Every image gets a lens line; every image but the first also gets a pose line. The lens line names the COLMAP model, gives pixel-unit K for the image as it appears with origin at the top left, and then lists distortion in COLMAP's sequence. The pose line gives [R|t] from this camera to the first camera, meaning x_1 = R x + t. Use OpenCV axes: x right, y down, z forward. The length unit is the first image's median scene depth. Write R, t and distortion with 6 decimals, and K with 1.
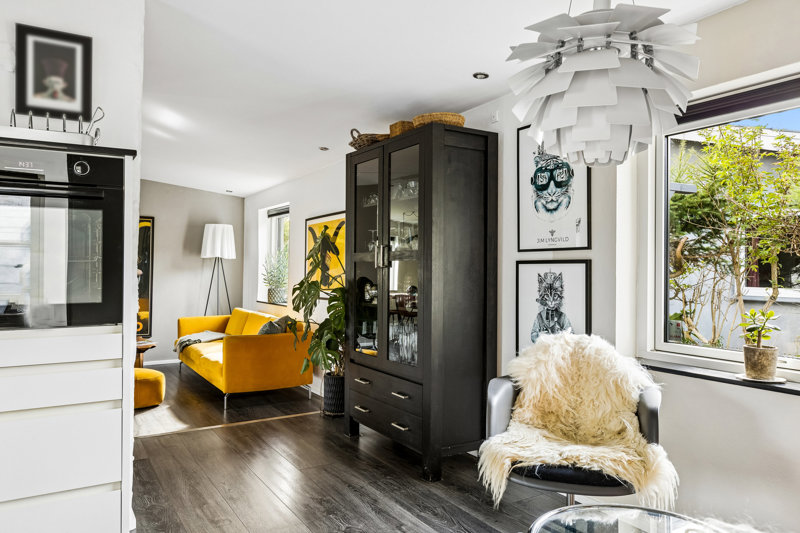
lens RADIAL K [[570.7, 0, 400.5], [0, 570.7, 262.8], [0, 0, 1]] dist [-0.054610, -0.001281]
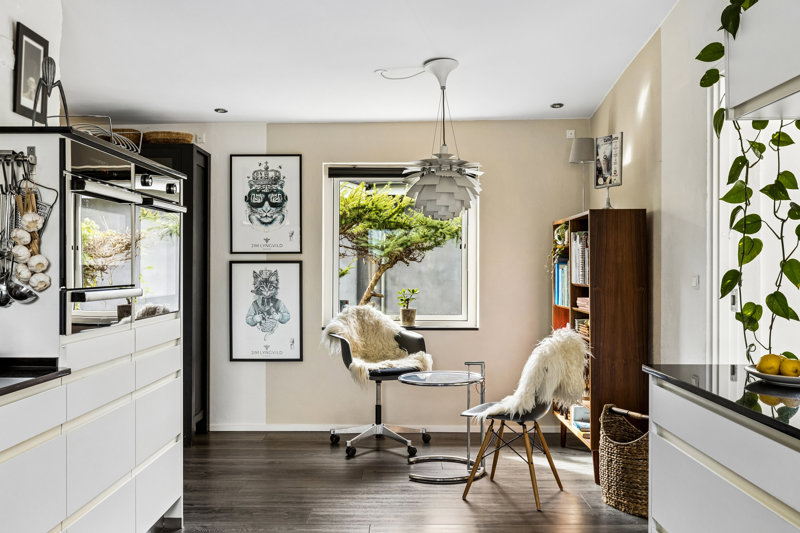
lens RADIAL K [[764.5, 0, 400.1], [0, 764.5, 267.4], [0, 0, 1]] dist [-0.044403, 0.000000]
pose [[0.532841, -0.004506, 0.846203, -1.084474], [-0.007432, 0.999922, 0.010004, -0.009231], [-0.846183, -0.011620, 0.532766, -0.222800]]
